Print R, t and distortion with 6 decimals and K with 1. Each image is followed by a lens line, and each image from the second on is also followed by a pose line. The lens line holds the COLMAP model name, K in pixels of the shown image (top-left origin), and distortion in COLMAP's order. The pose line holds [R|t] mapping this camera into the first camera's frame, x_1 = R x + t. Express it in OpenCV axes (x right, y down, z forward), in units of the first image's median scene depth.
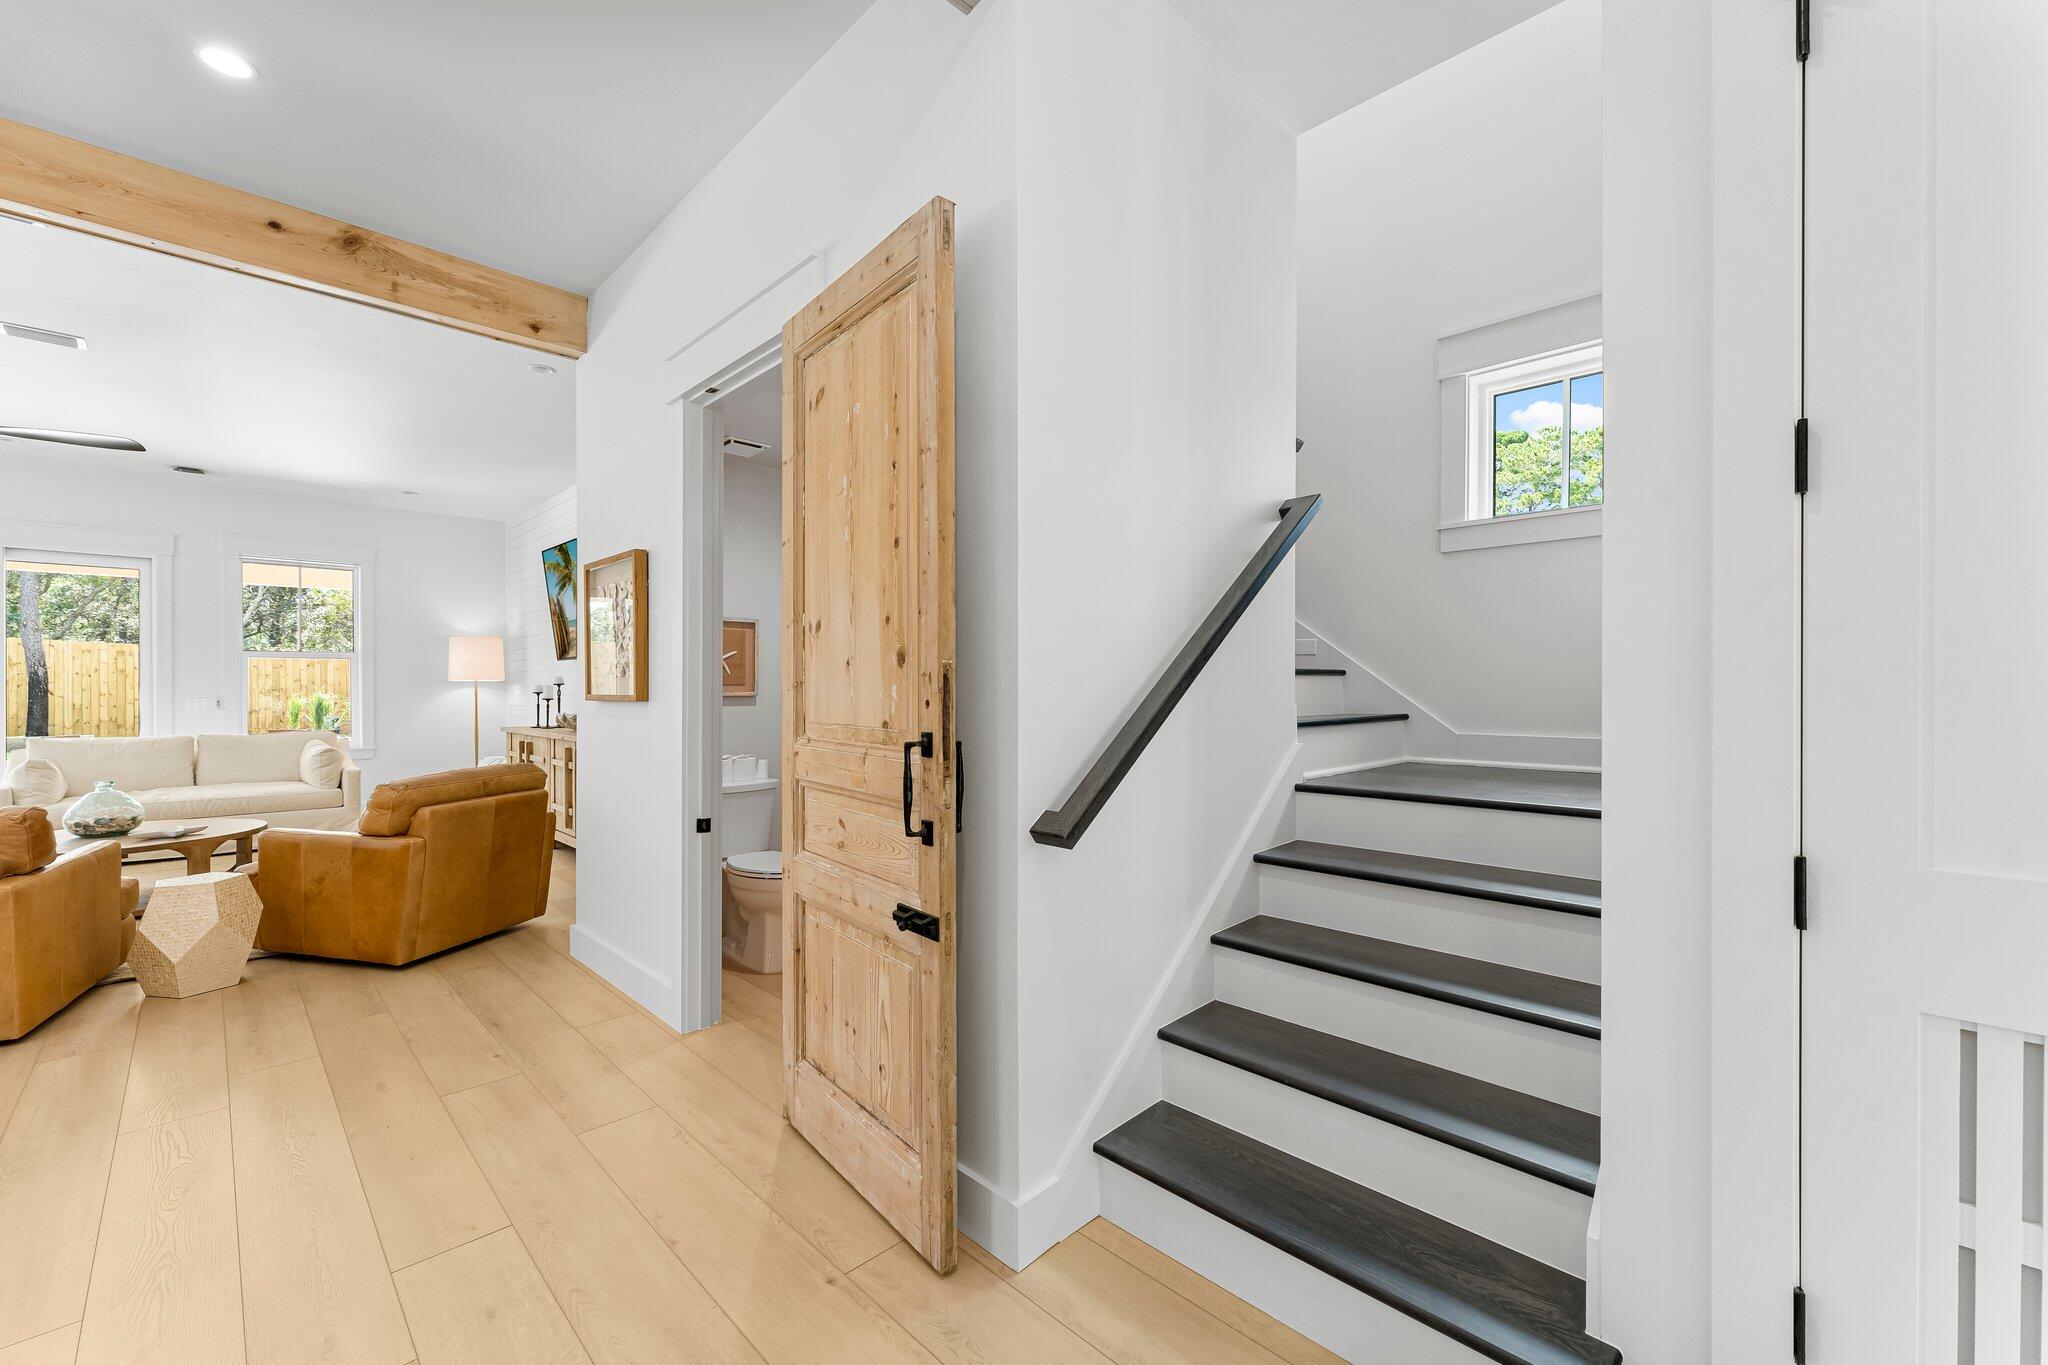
lens RADIAL K [[844.7, 0, 1024.3], [0, 844.7, 688.8], [0, 0, 1]] dist [0.002430, 0.000788]
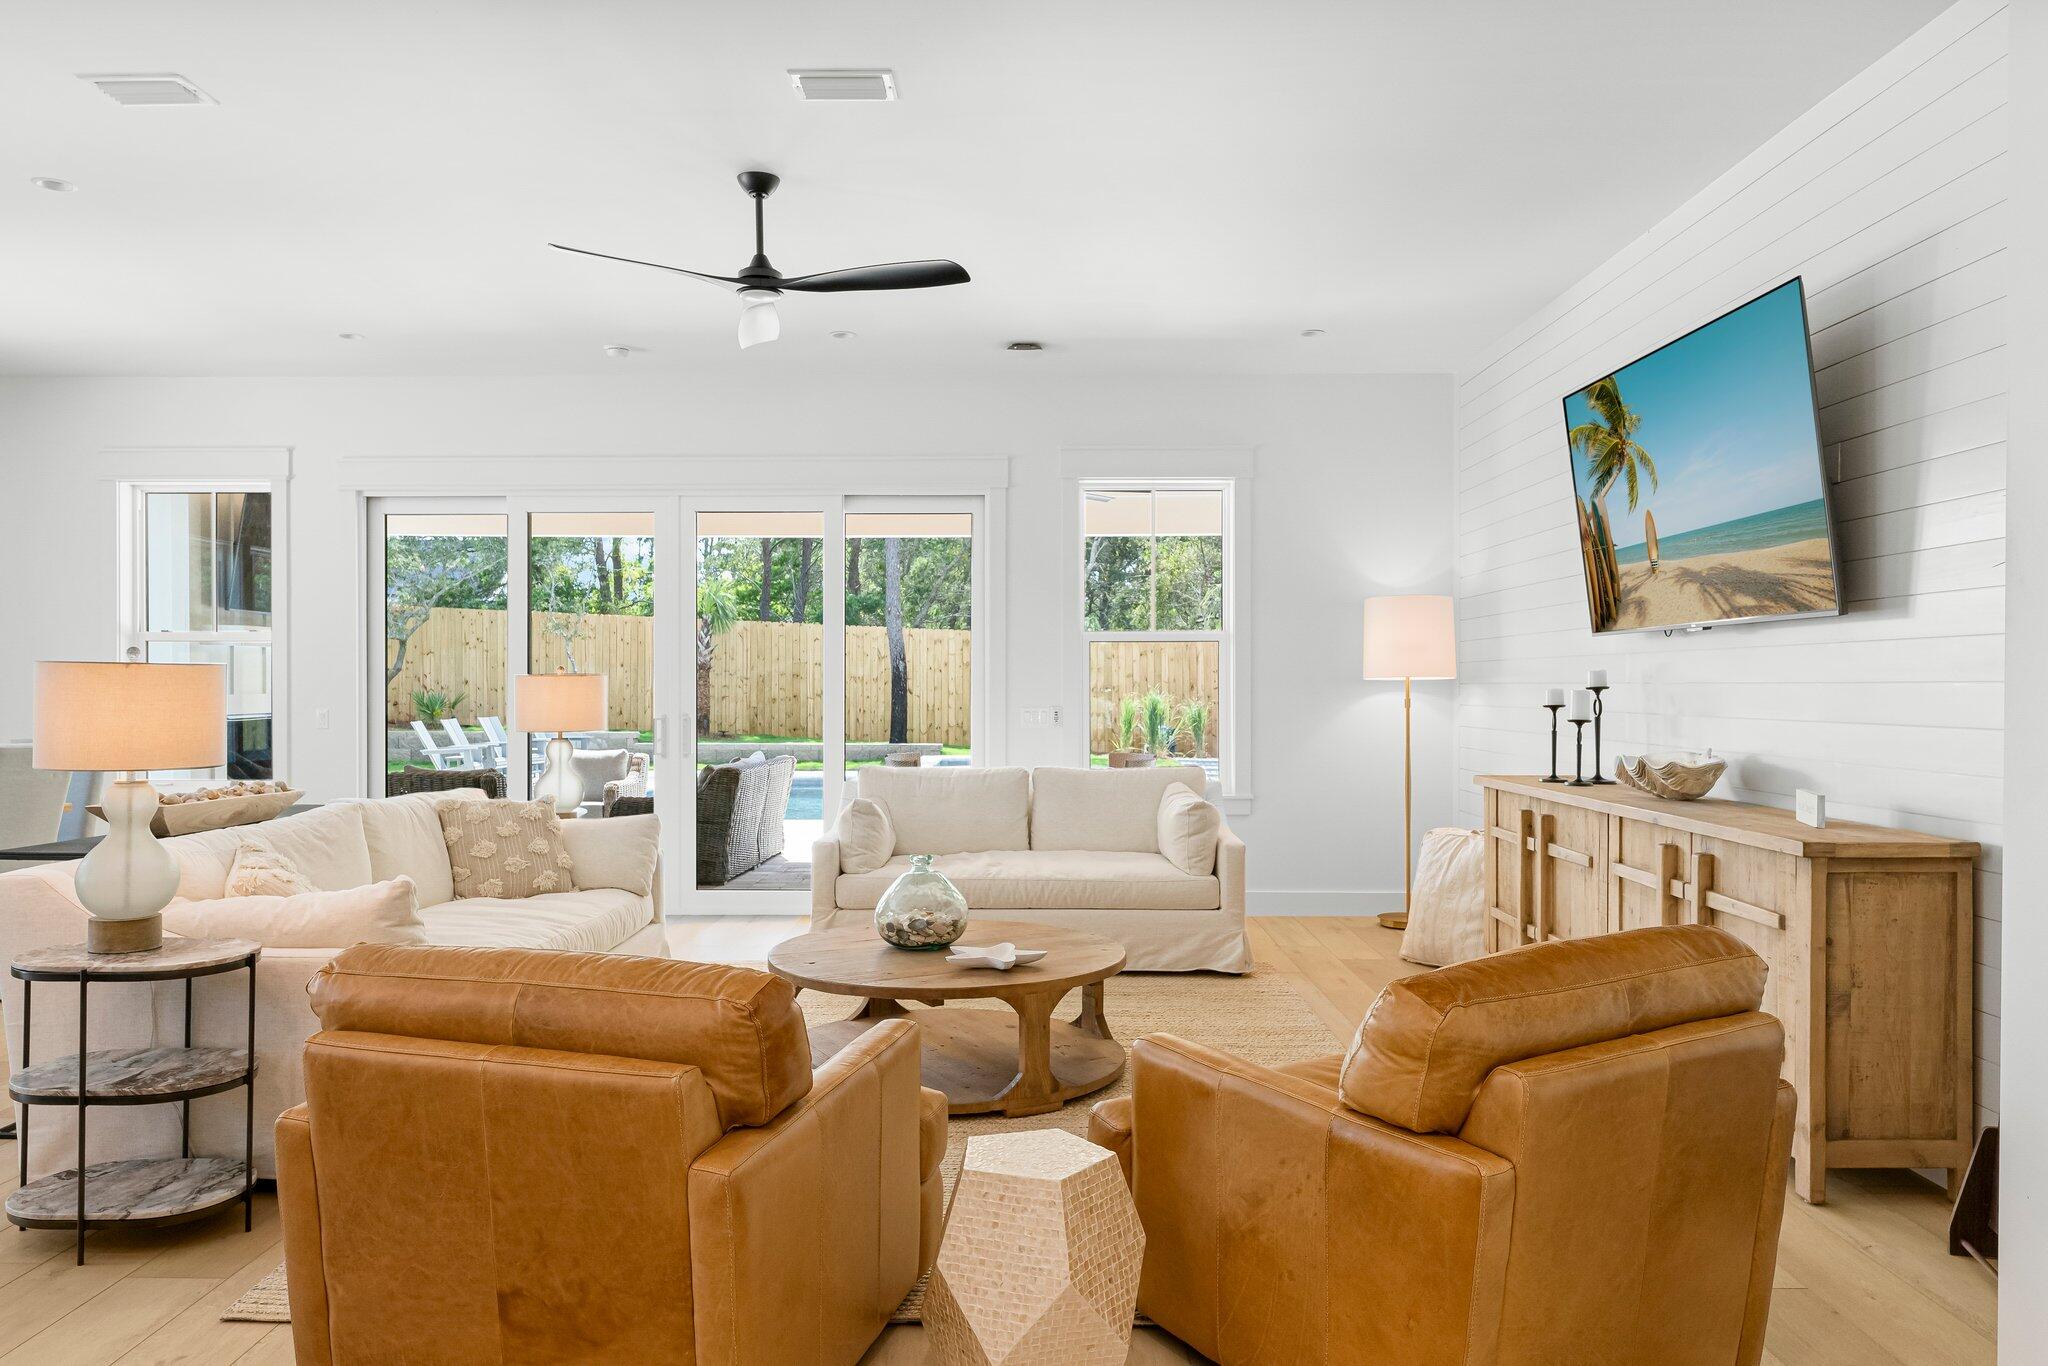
lens RADIAL K [[1405.3, 0, 1021.4], [0, 1405.3, 680.1], [0, 0, 1]] dist [0.004208, 0.002136]
pose [[0.710144, -0.000198, -0.704056, -0.235884], [-0.002777, 0.999991, -0.003082, -0.006774], [0.704051, 0.004144, 0.710138, 0.241231]]
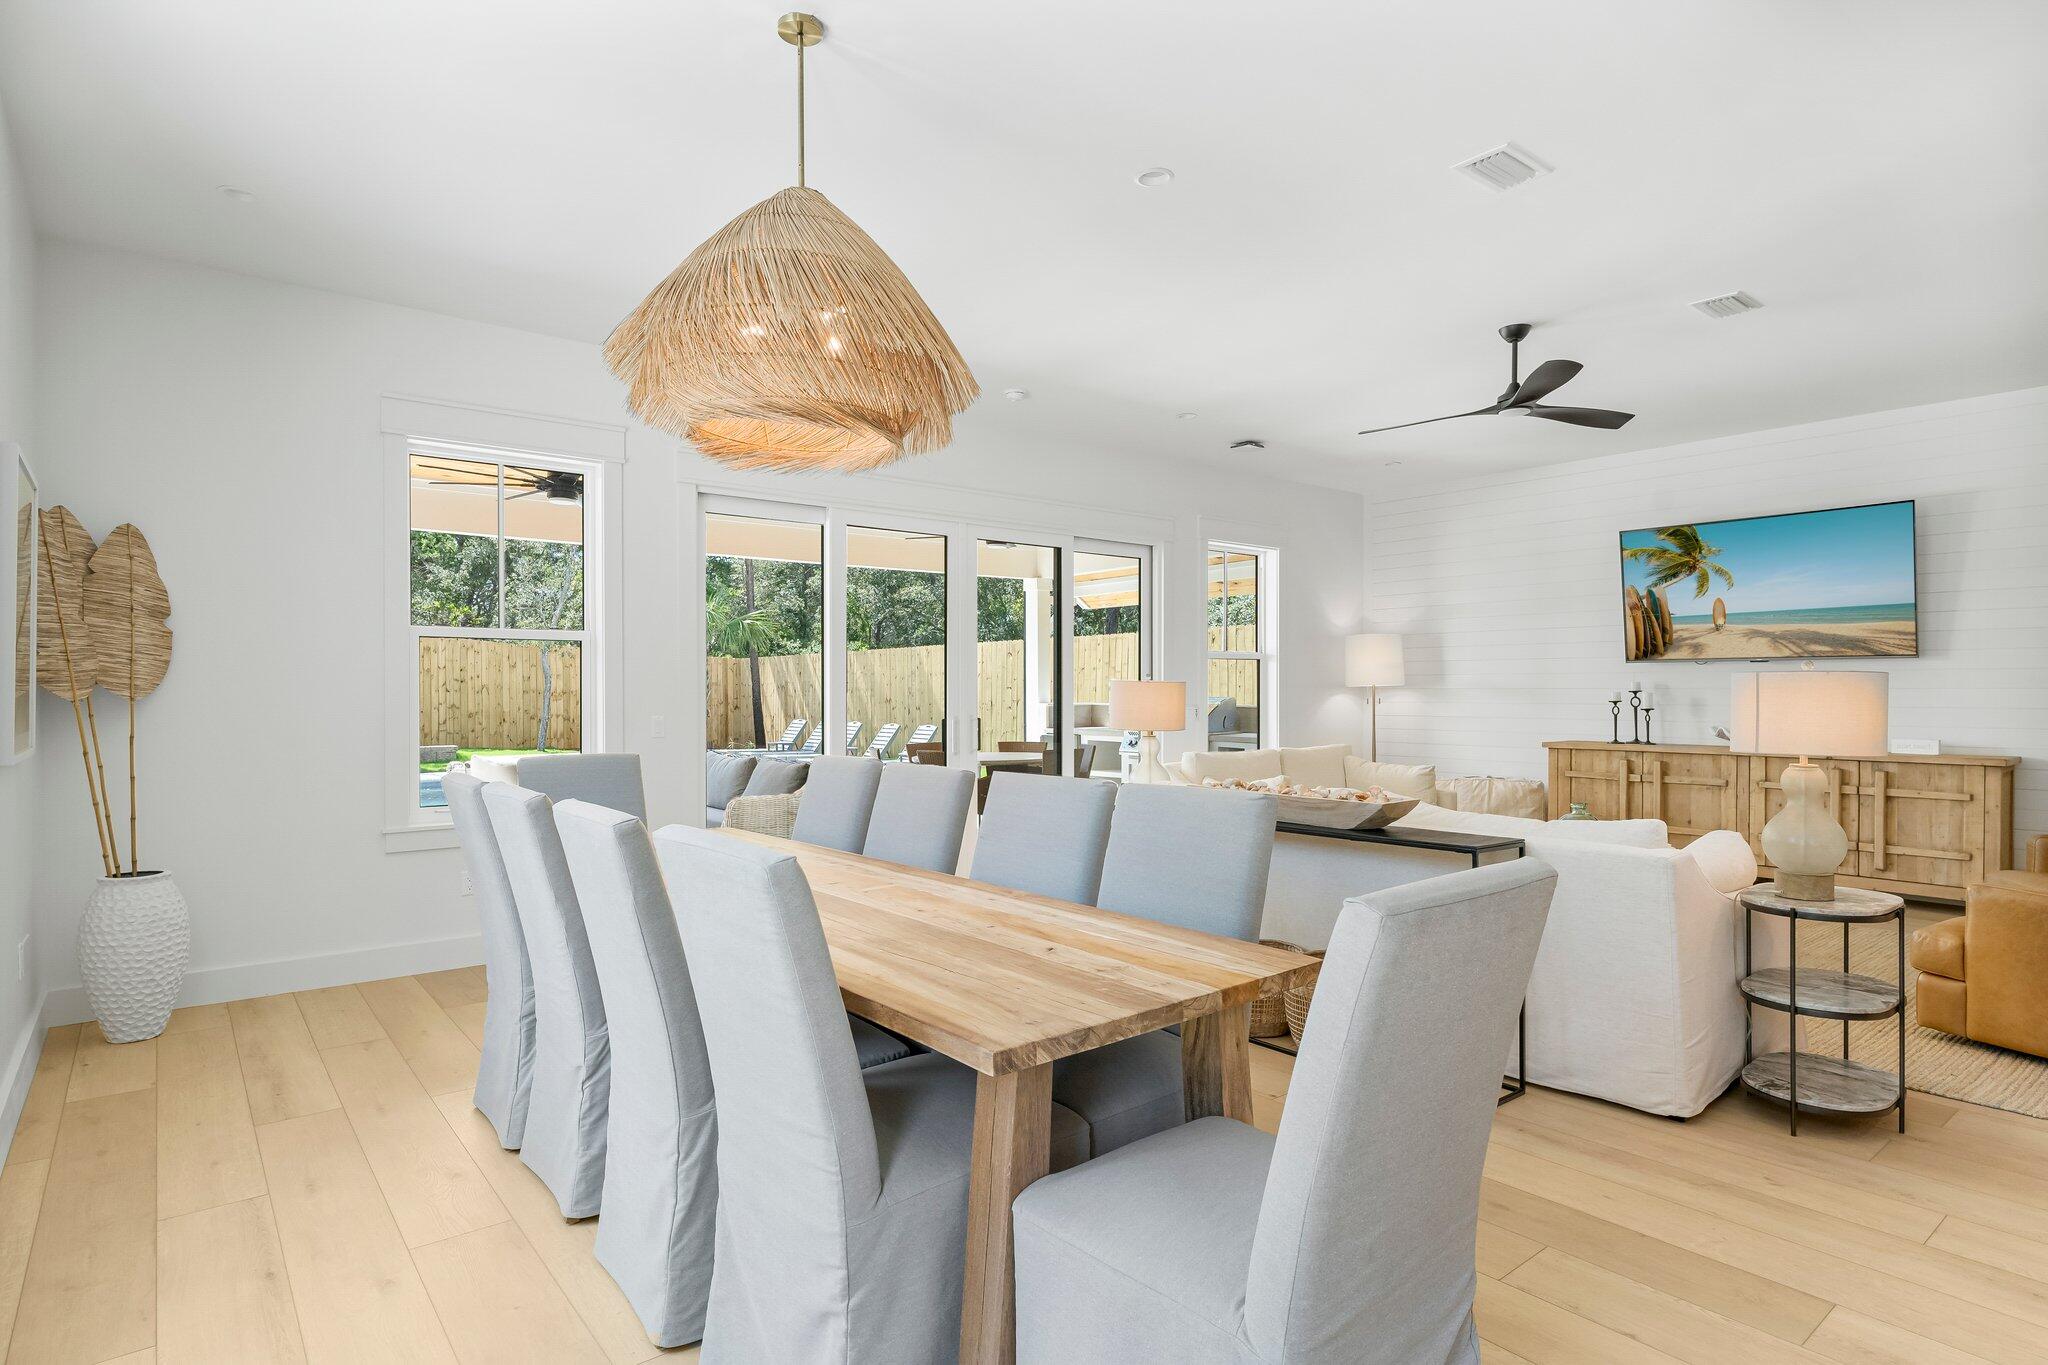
lens RADIAL K [[1075.4, 0, 1031.4], [0, 1075.4, 695.9], [0, 0, 1]] dist [0.002988, 0.001187]
pose [[0.996186, 0.002624, -0.087218, -1.071015], [-0.002270, 0.999989, 0.004160, -0.004099], [0.087228, -0.003946, 0.996181, -0.122057]]
